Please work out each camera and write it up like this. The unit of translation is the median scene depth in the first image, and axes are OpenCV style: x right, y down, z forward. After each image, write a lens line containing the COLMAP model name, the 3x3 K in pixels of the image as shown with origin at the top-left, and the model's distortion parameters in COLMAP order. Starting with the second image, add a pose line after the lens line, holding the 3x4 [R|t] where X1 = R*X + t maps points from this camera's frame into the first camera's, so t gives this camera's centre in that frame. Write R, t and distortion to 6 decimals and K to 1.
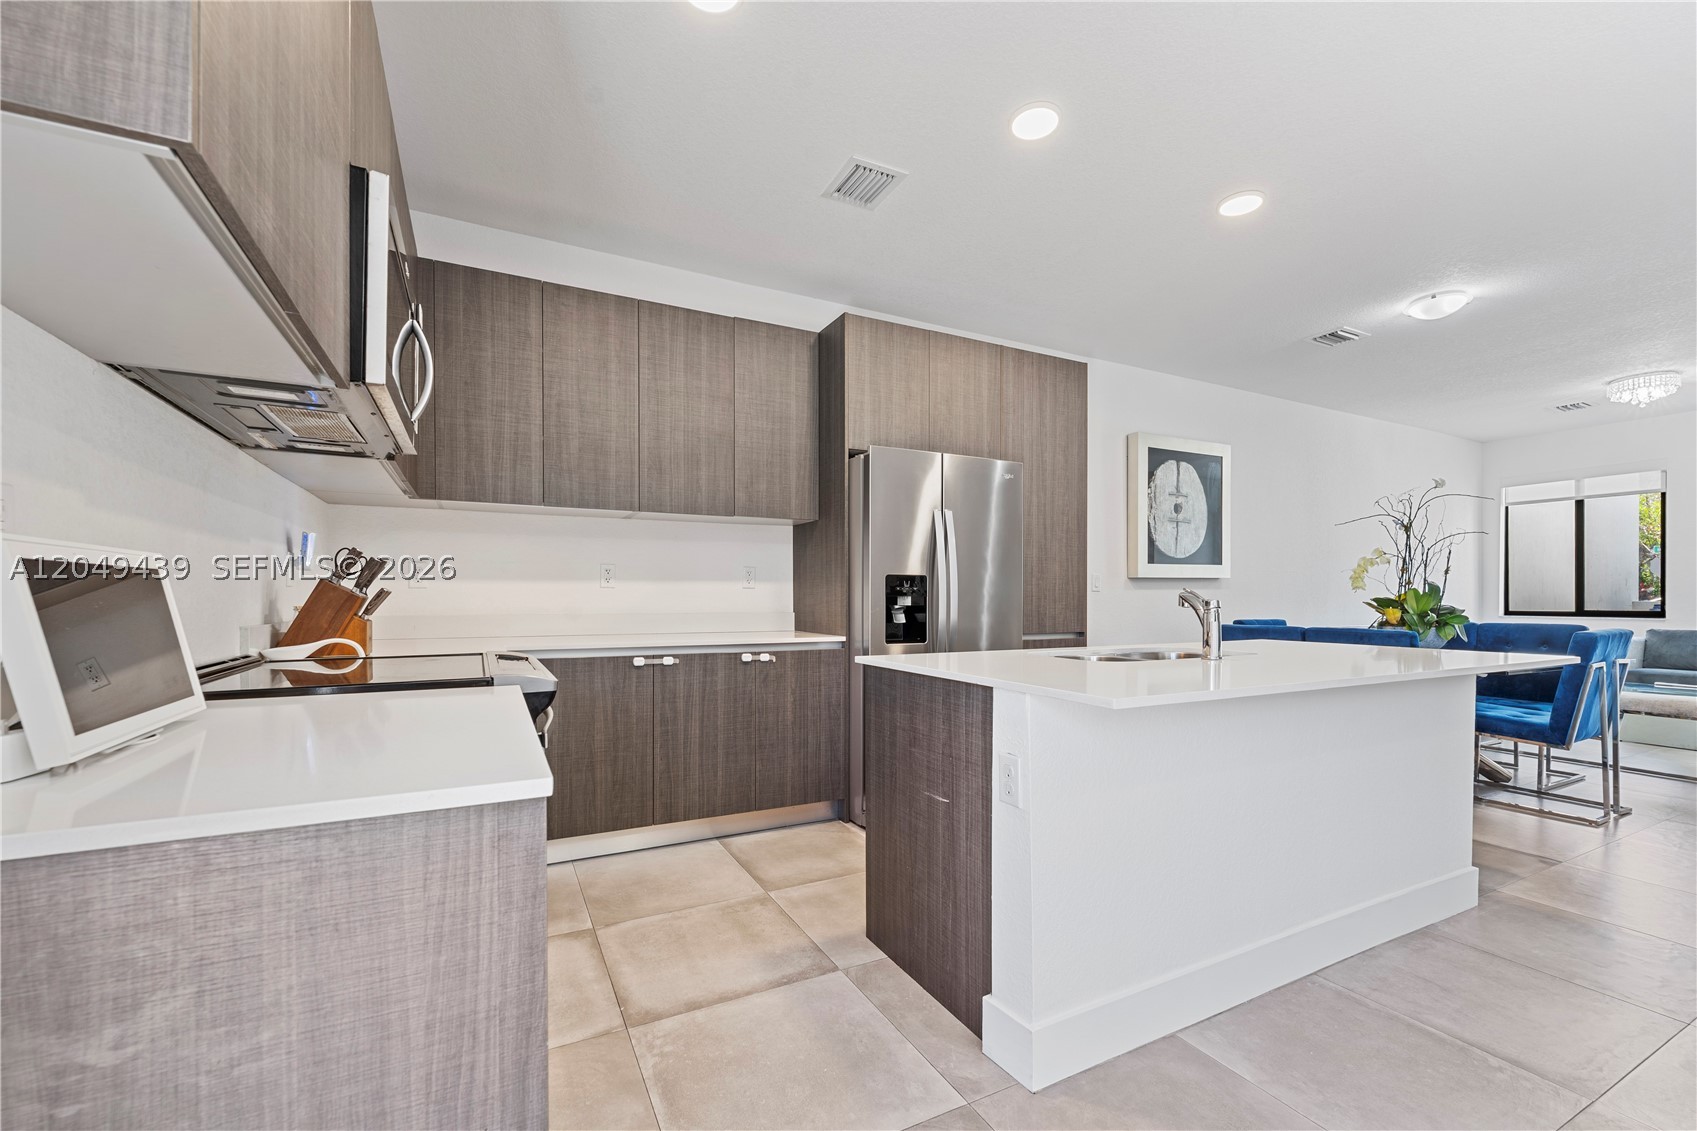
lens RADIAL K [[696.5, 0, 844.6], [0, 696.5, 599.7], [0, 0, 1]] dist [0.001011, -0.000205]
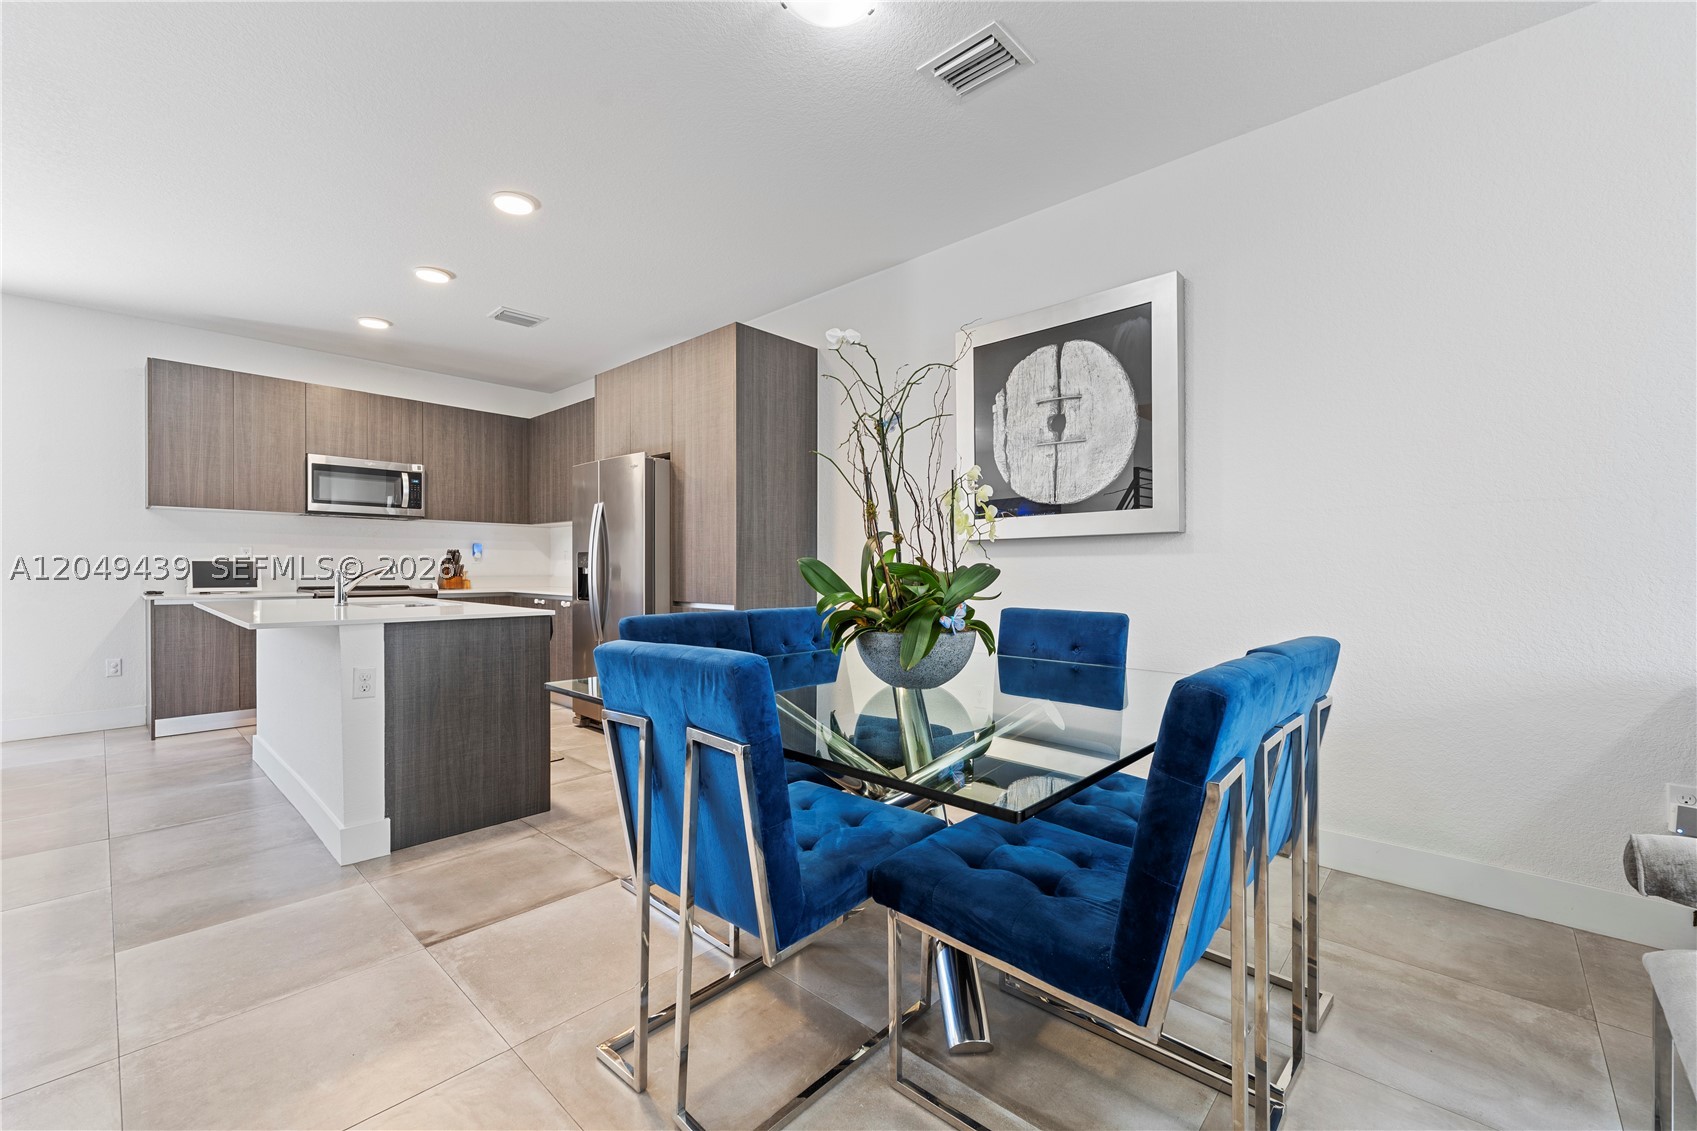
lens RADIAL K [[691.7, 0, 844.4], [0, 691.7, 573.6], [0, 0, 1]] dist [0.000042, -0.000382]
pose [[0.345158, 0.007468, -0.938515, 1.578172], [-0.006854, 0.999962, 0.005436, -0.003263], [0.938520, 0.004557, 0.345196, 1.000073]]
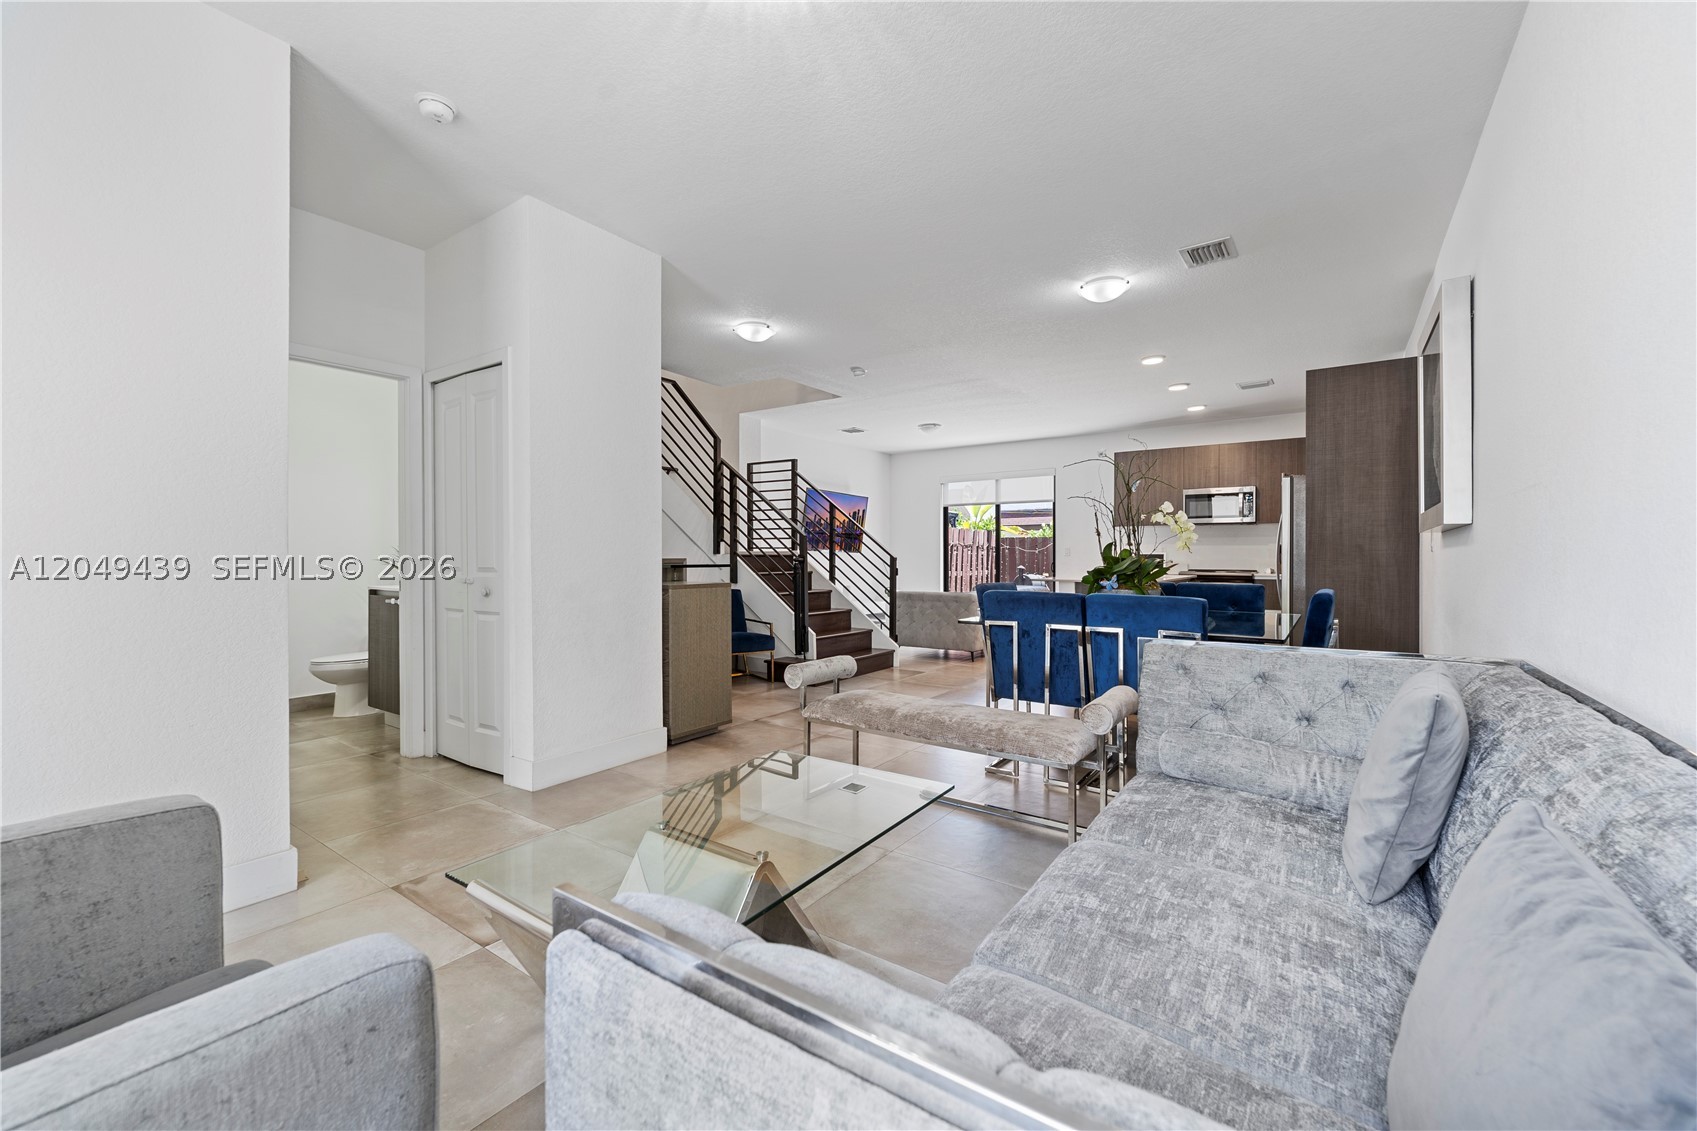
lens RADIAL K [[691.7, 0, 844.4], [0, 691.7, 573.6], [0, 0, 1]] dist [0.000042, -0.000382]
pose [[-0.885492, 0.011289, -0.464517, 2.037882], [-0.002599, 0.999569, 0.029247, -0.012992], [0.464647, 0.027106, -0.885081, 2.112729]]
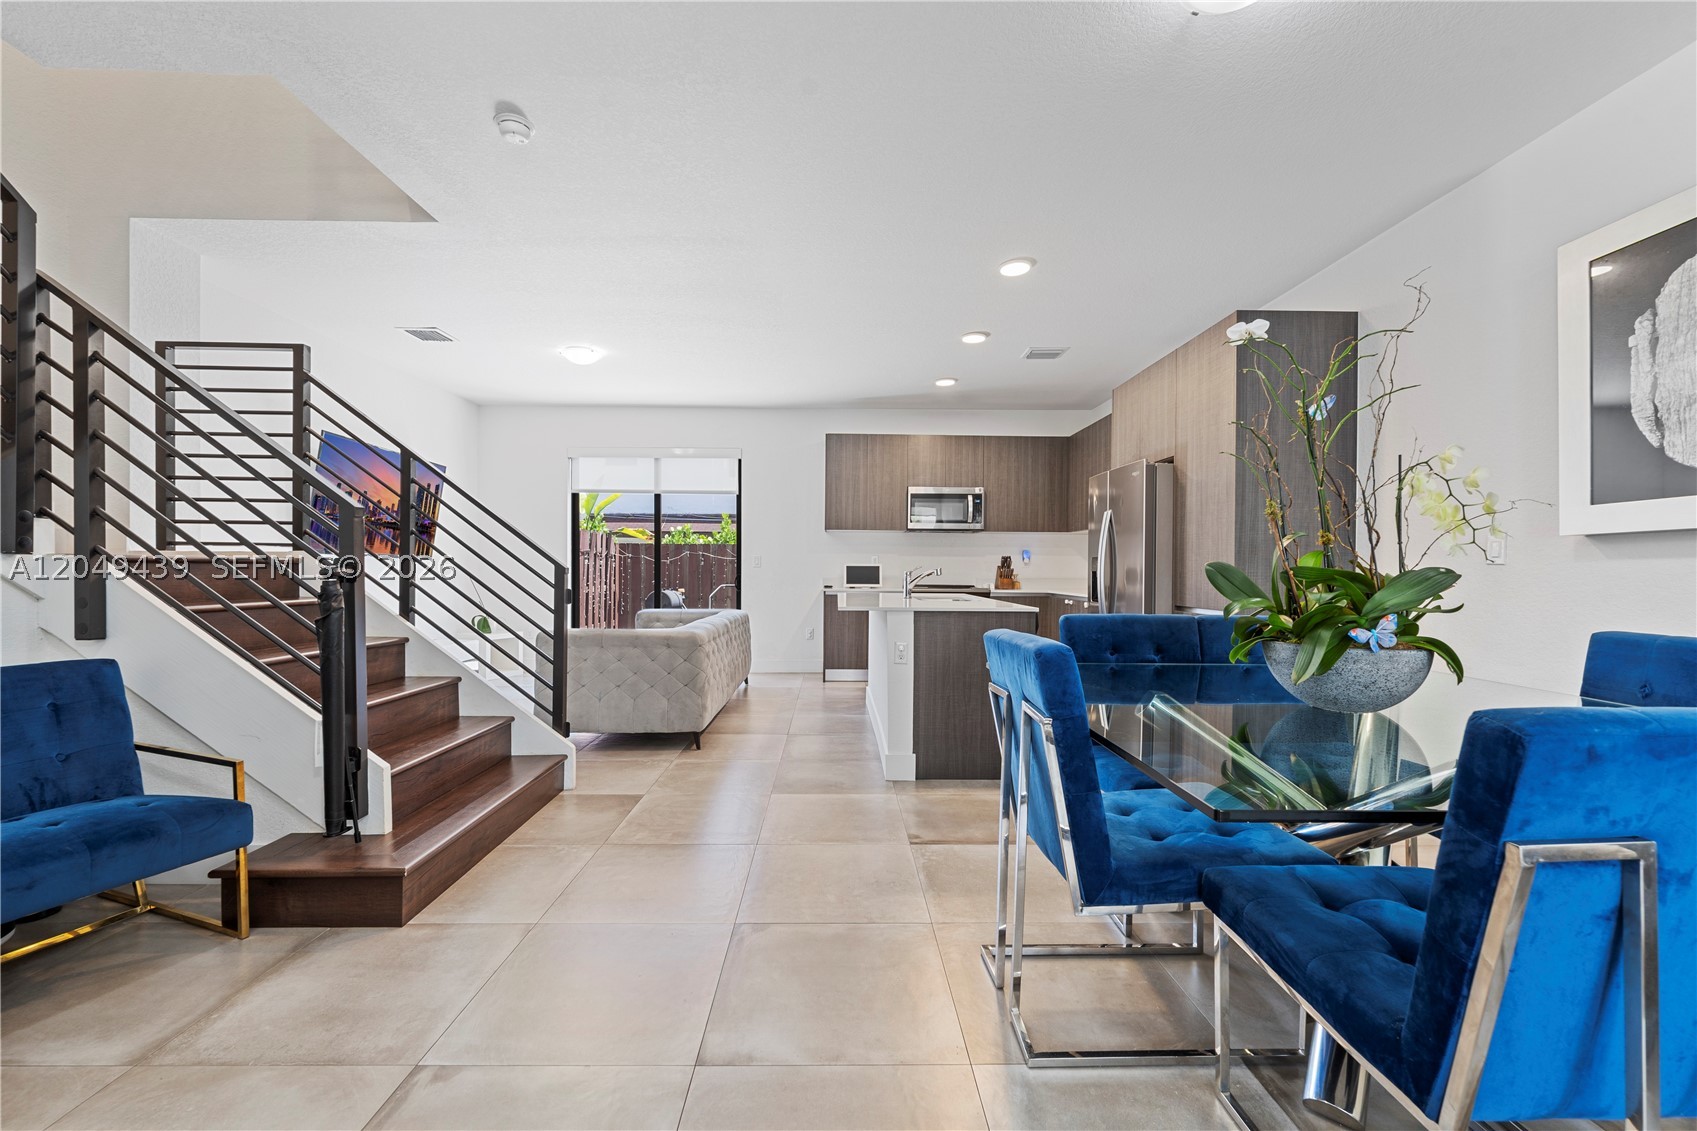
lens RADIAL K [[687.0, 0, 844.4], [0, 687.0, 574.4], [0, 0, 1]] dist [-0.000257, -0.000248]
pose [[-0.441052, 0.002653, -0.897477, 1.668204], [-0.011530, 0.999896, 0.008622, -0.004133], [0.897407, 0.014150, -0.440976, 1.155967]]
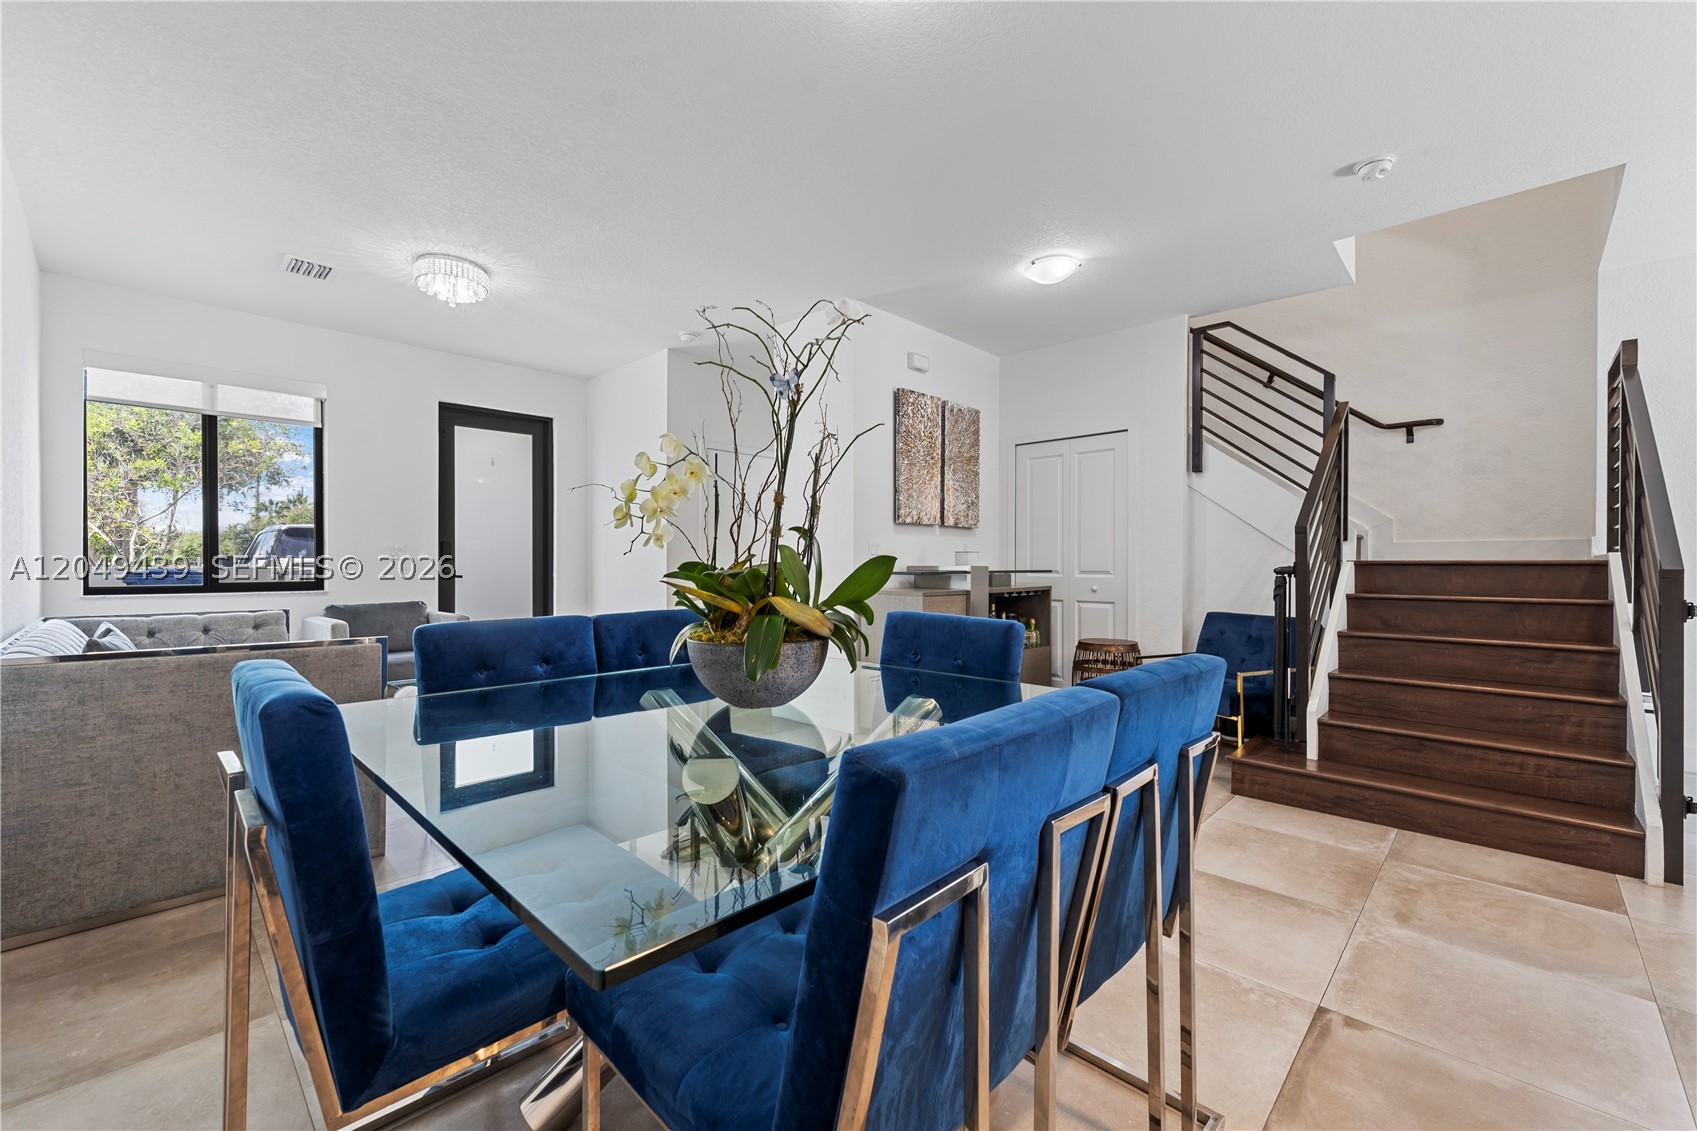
lens RADIAL K [[689.2, 0, 842.4], [0, 689.2, 571.7], [0, 0, 1]] dist [-0.002366, -0.000012]
pose [[-0.320420, -0.012516, 0.947193, 0.522198], [0.001452, 0.999905, 0.013703, -0.008413], [-0.947274, 0.005766, -0.320371, 1.372804]]
